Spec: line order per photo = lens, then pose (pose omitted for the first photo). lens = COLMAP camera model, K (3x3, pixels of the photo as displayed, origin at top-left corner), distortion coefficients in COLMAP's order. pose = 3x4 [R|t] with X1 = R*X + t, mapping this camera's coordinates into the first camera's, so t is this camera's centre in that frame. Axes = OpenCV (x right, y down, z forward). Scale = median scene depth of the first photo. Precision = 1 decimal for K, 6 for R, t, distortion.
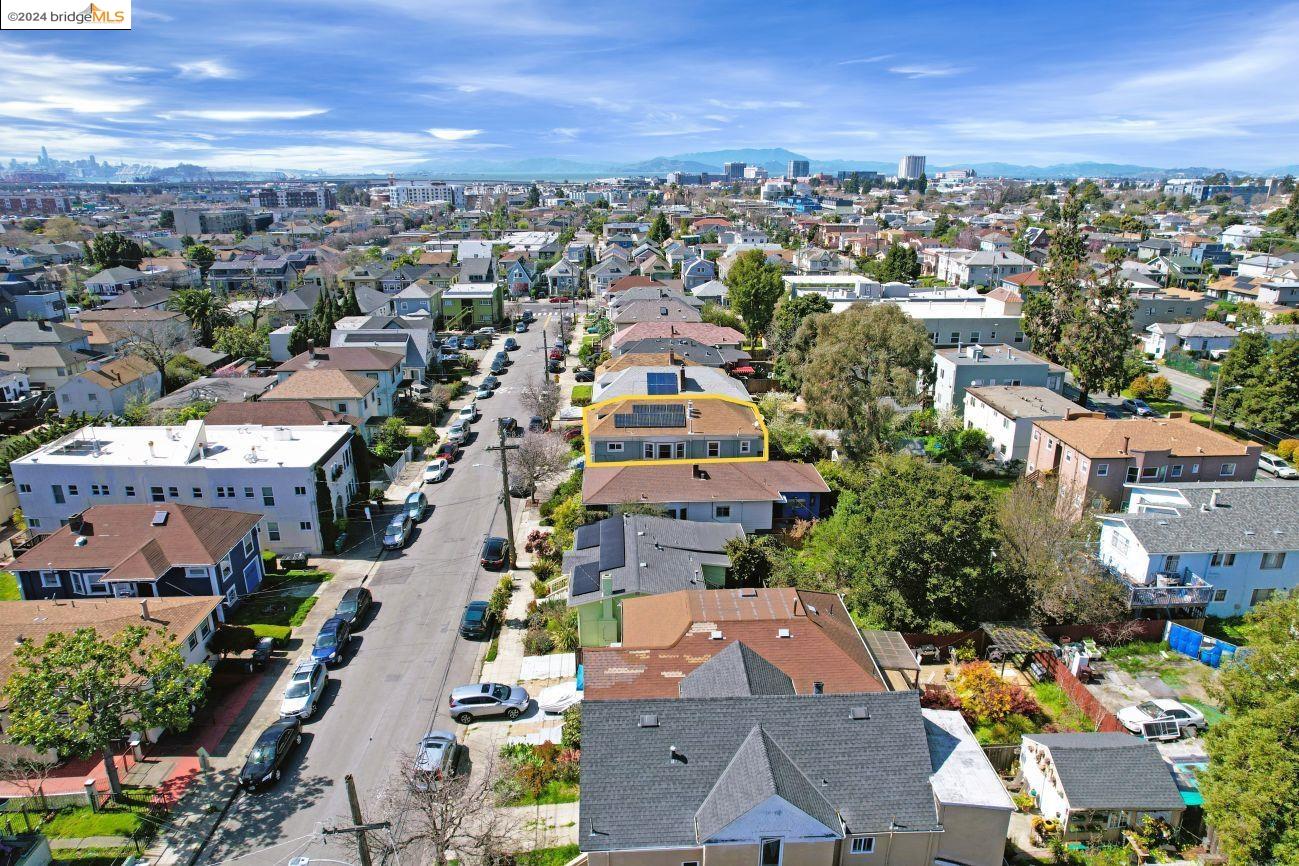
lens RADIAL K [[832.5, 0, 666.9], [0, 832.5, 454.2], [0, 0, 1]] dist [-0.072976, 0.061882]
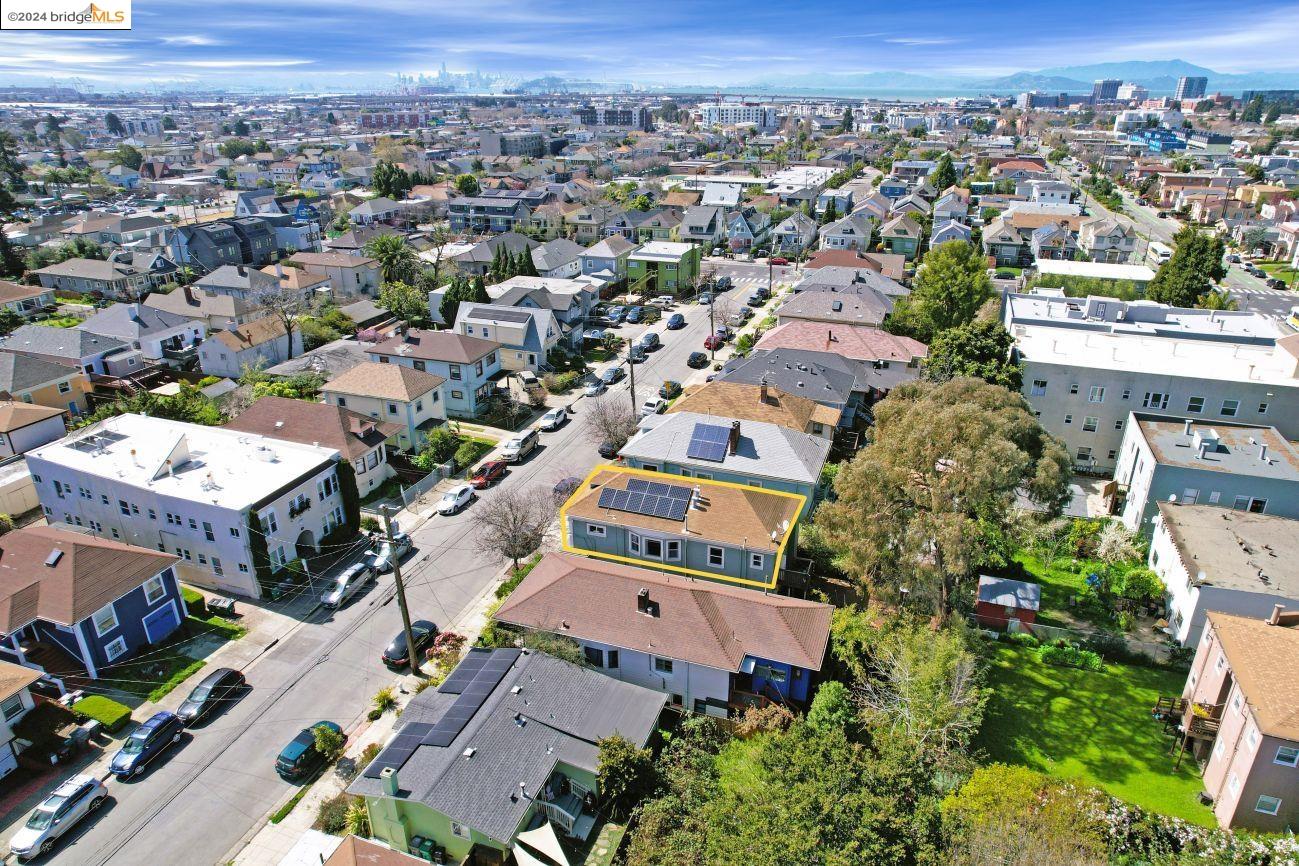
lens RADIAL K [[832.5, 0, 666.9], [0, 832.5, 454.2], [0, 0, 1]] dist [-0.072976, 0.061882]
pose [[0.924354, 0.156038, -0.348170, 0.162706], [-0.122804, 0.985663, 0.115708, -0.110451], [0.361233, -0.064199, 0.930263, 0.177534]]
